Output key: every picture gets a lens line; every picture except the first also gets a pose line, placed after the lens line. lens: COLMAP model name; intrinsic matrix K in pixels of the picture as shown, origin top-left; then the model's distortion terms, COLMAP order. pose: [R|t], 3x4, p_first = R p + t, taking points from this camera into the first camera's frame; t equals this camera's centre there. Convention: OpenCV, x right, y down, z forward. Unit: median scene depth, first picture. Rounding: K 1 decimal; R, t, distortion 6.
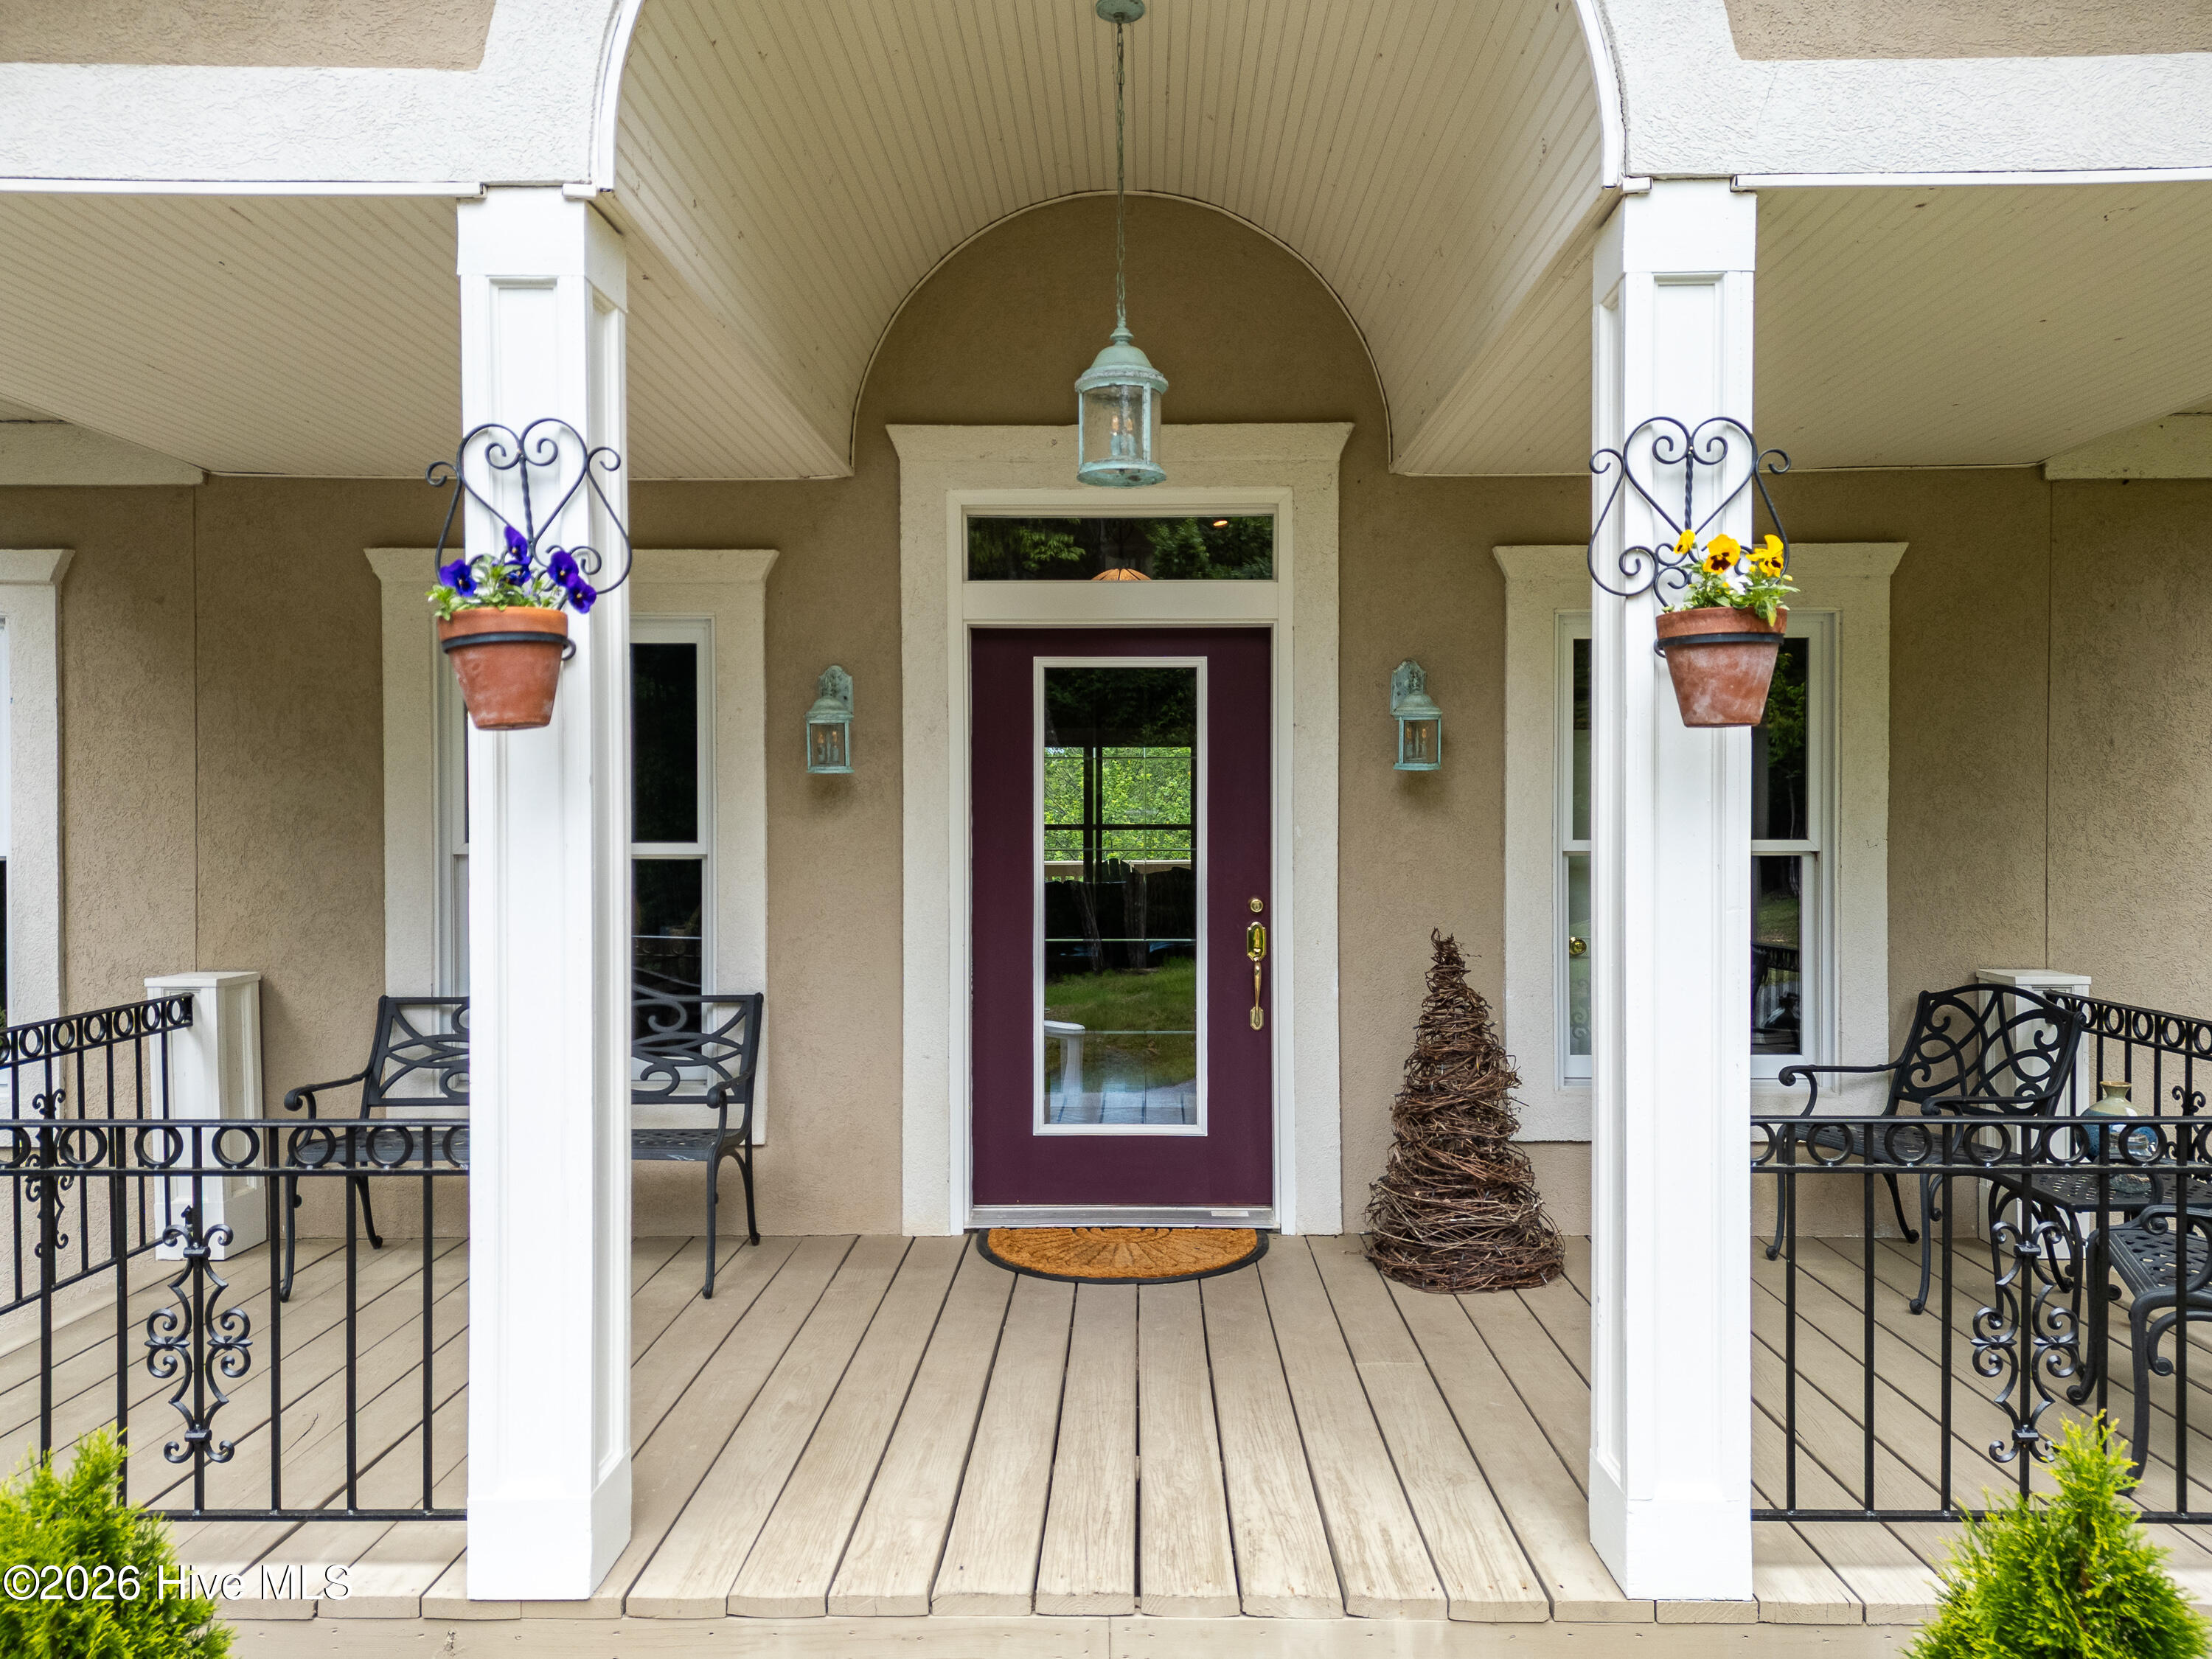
lens RADIAL K [[1622.6, 0, 1105.7], [0, 1622.6, 815.6], [0, 0, 1]] dist [0.042349, -0.006224]
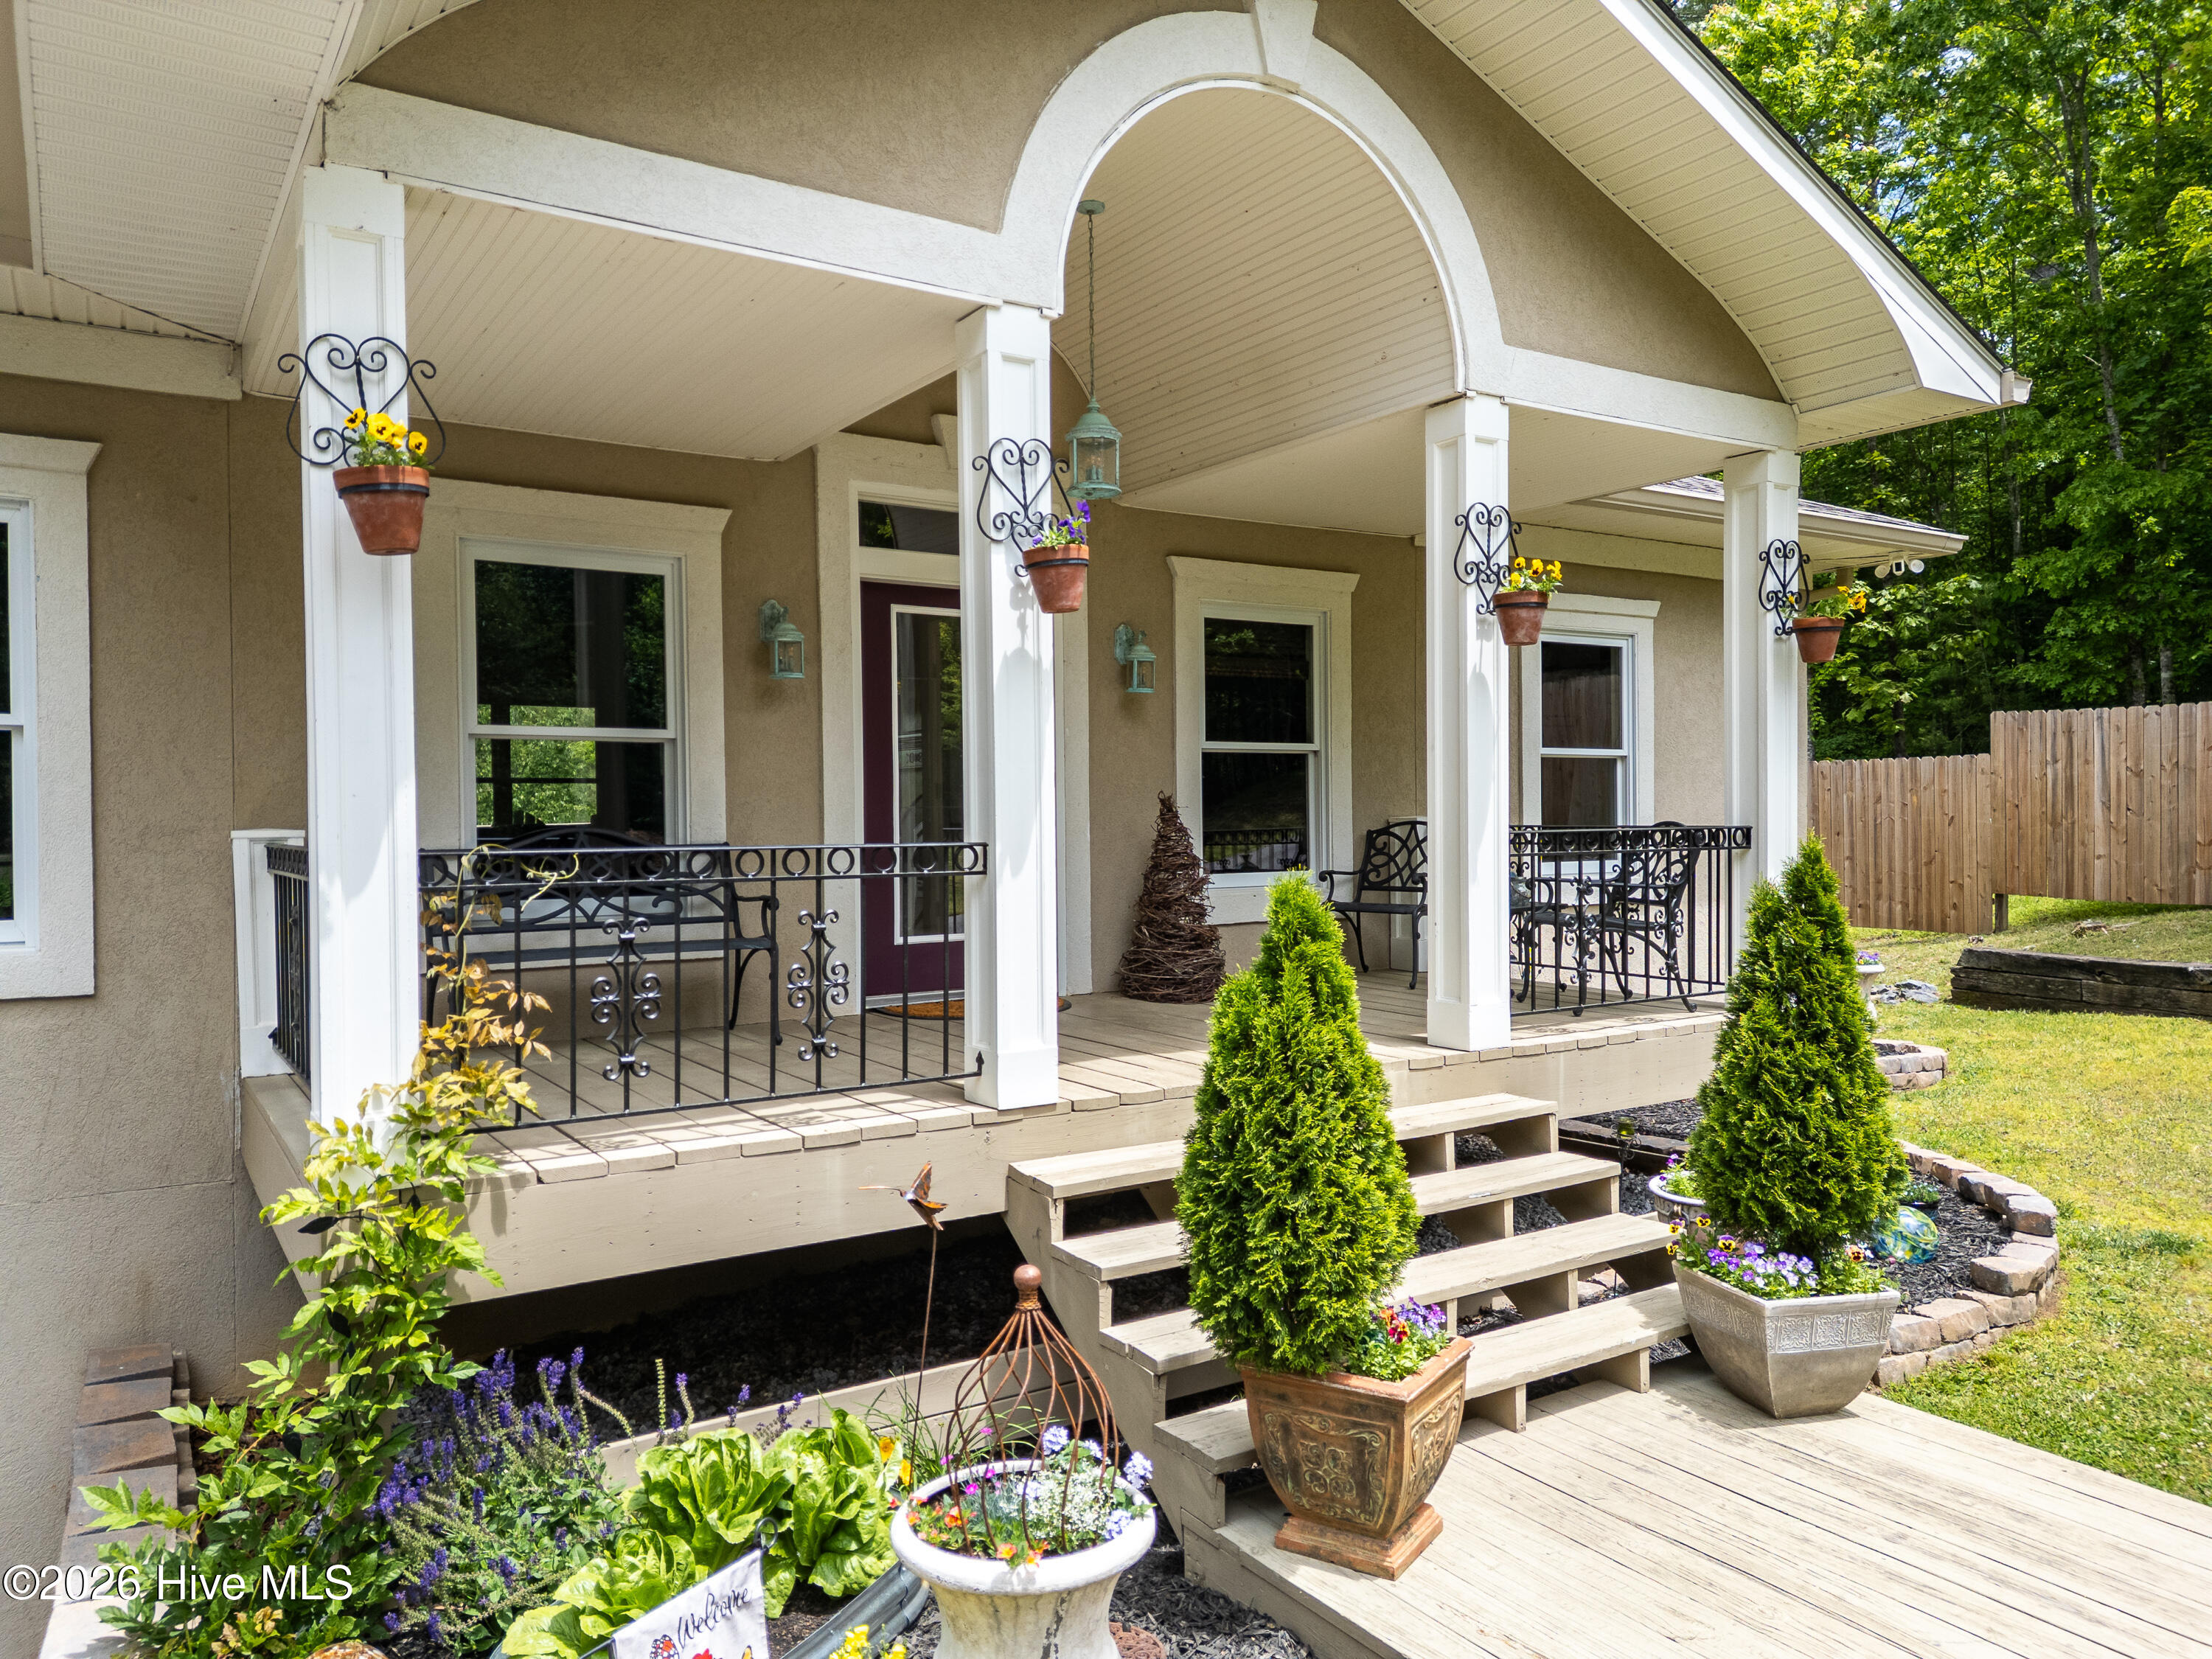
lens RADIAL K [[1622.6, 0, 1106.9], [0, 1622.6, 825.8], [0, 0, 1]] dist [0.042349, -0.006224]
pose [[0.825114, -0.008115, 0.564908, -0.703612], [0.009706, 0.999953, 0.000188, 0.097673], [-0.564883, 0.005328, 0.825154, -0.273101]]
